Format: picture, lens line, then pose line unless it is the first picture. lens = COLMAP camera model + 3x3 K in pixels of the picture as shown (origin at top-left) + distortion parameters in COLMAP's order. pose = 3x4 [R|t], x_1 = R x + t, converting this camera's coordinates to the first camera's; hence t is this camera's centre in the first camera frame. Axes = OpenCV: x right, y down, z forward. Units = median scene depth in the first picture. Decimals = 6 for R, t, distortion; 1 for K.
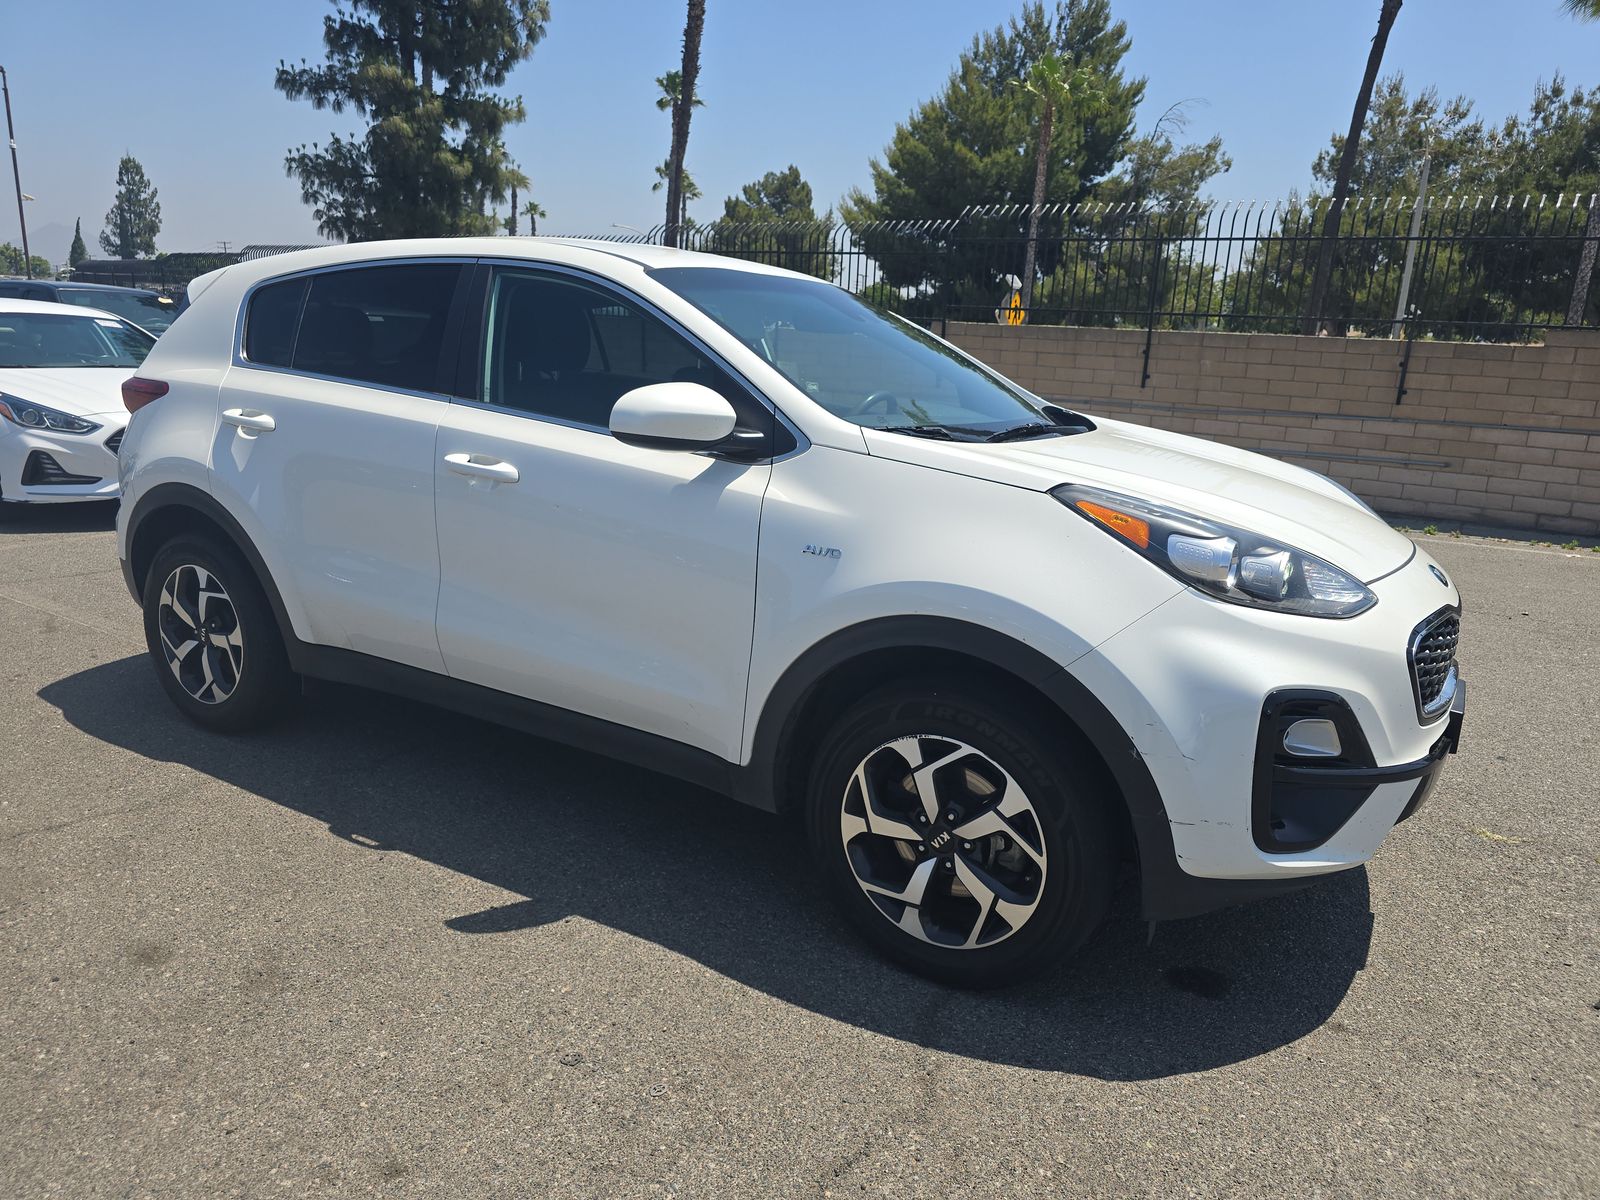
lens RADIAL K [[1085.0, 0, 800.0], [0, 1085.0, 600.0], [0, 0, 1]] dist [0.043207, -0.032622]
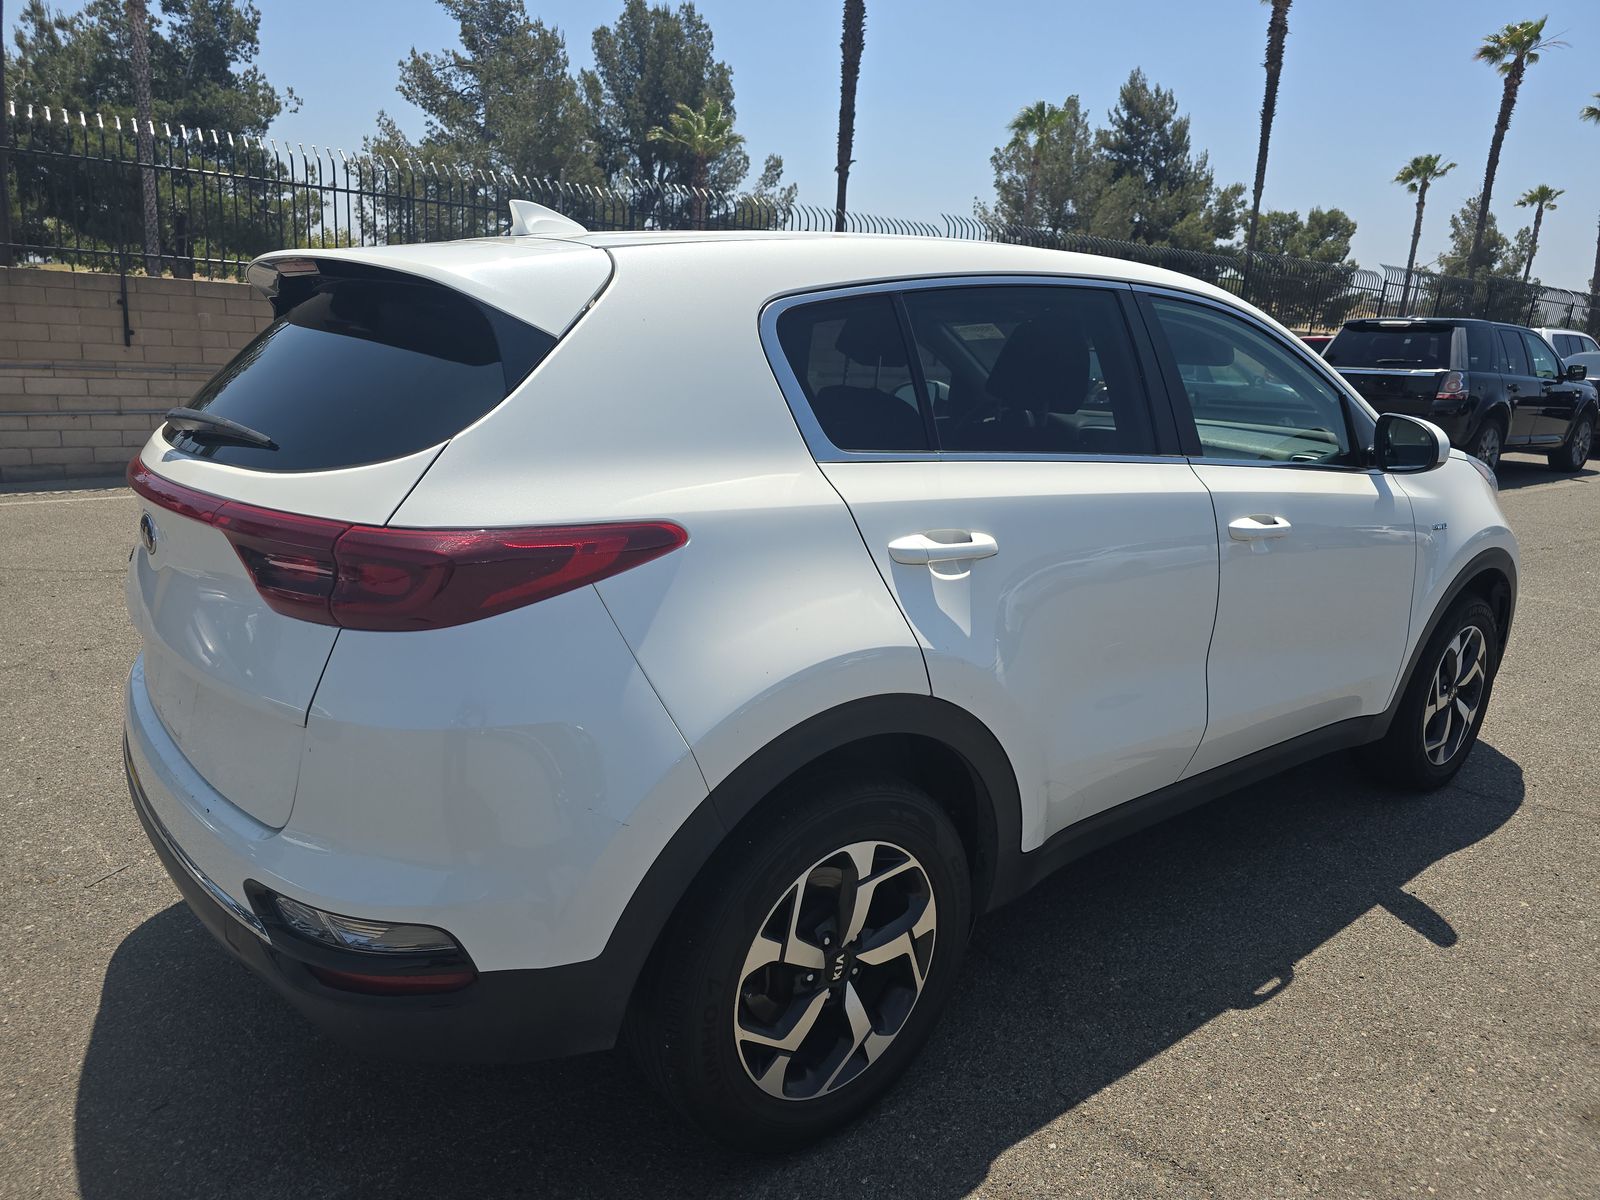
lens RADIAL K [[1085.0, 0, 800.0], [0, 1085.0, 600.0], [0, 0, 1]] dist [0.043207, -0.032622]
pose [[0.334568, -0.252871, 0.907811, -1.240744], [0.191485, 0.961471, 0.197248, -0.311761], [-0.922712, 0.107839, 0.370098, 1.009944]]
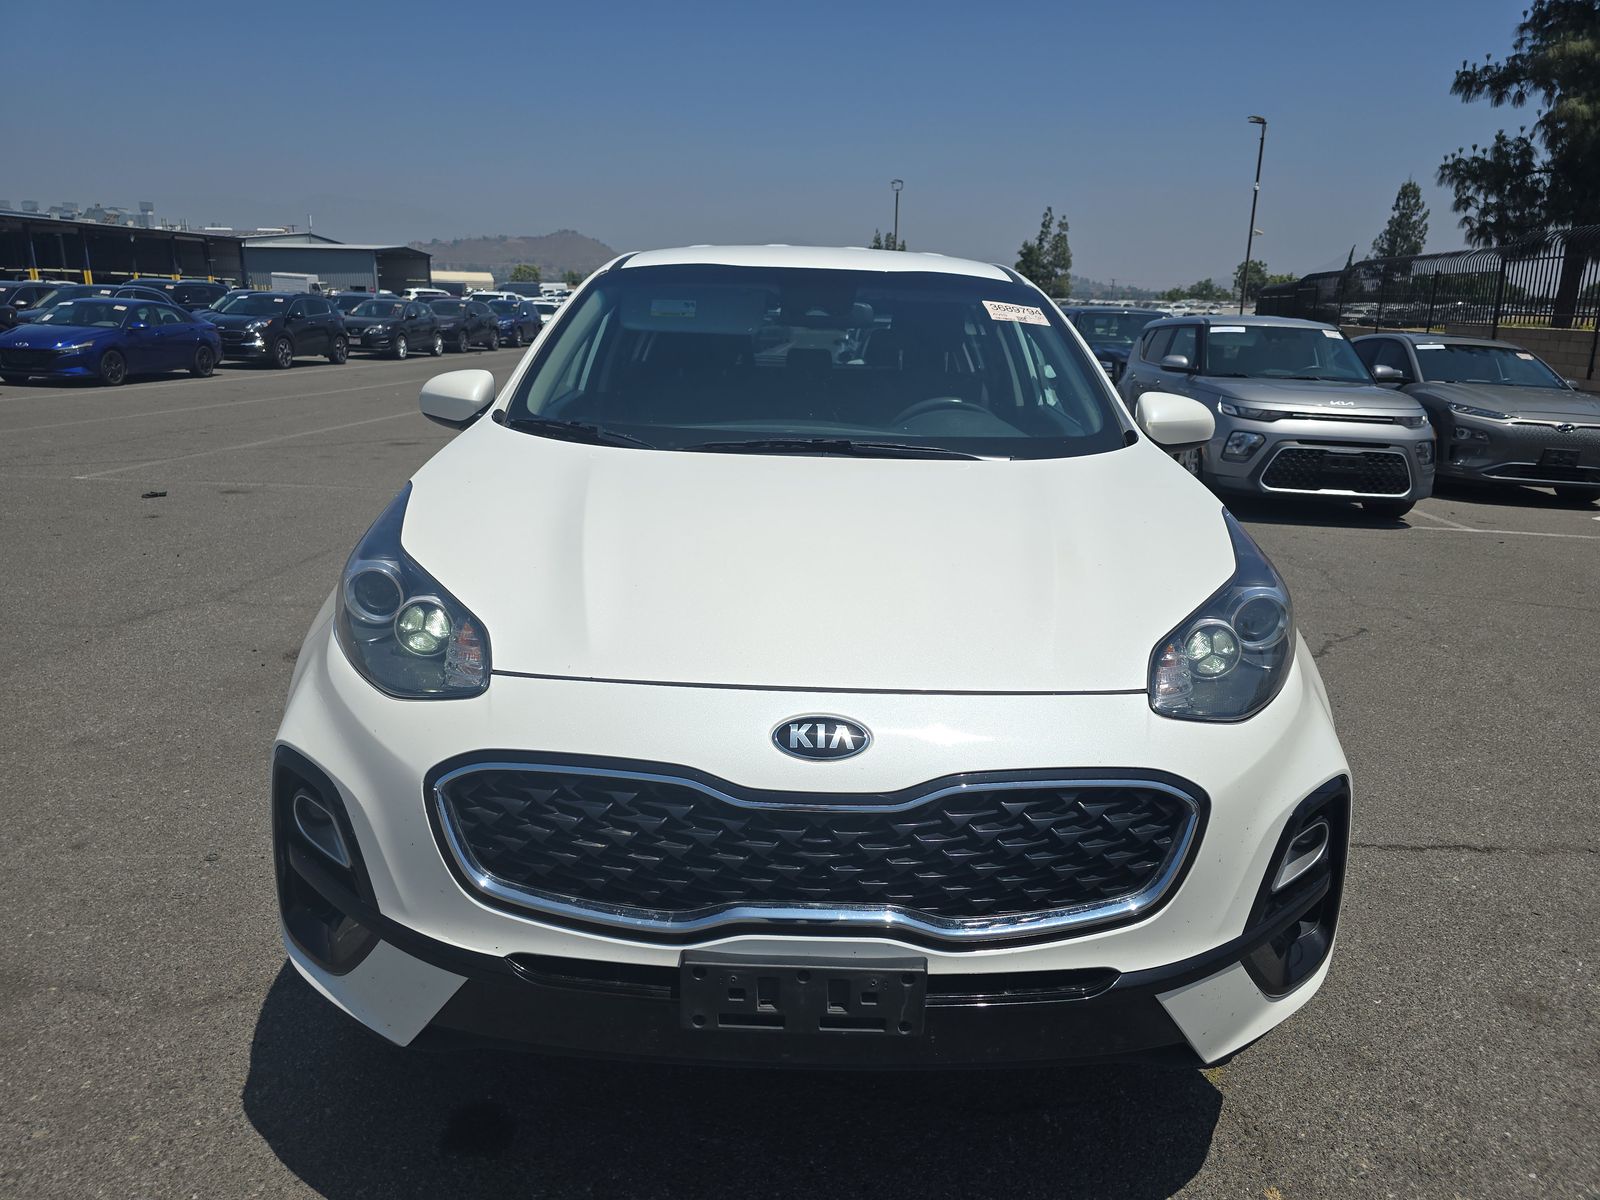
lens RADIAL K [[1085.0, 0, 800.0], [0, 1085.0, 600.0], [0, 0, 1]] dist [0.043207, -0.032622]
pose [[0.515040, 0.190146, -0.835810, 0.106715], [-0.204529, 0.974182, 0.095592, -0.015070], [0.832407, 0.121714, 0.540633, 0.070627]]
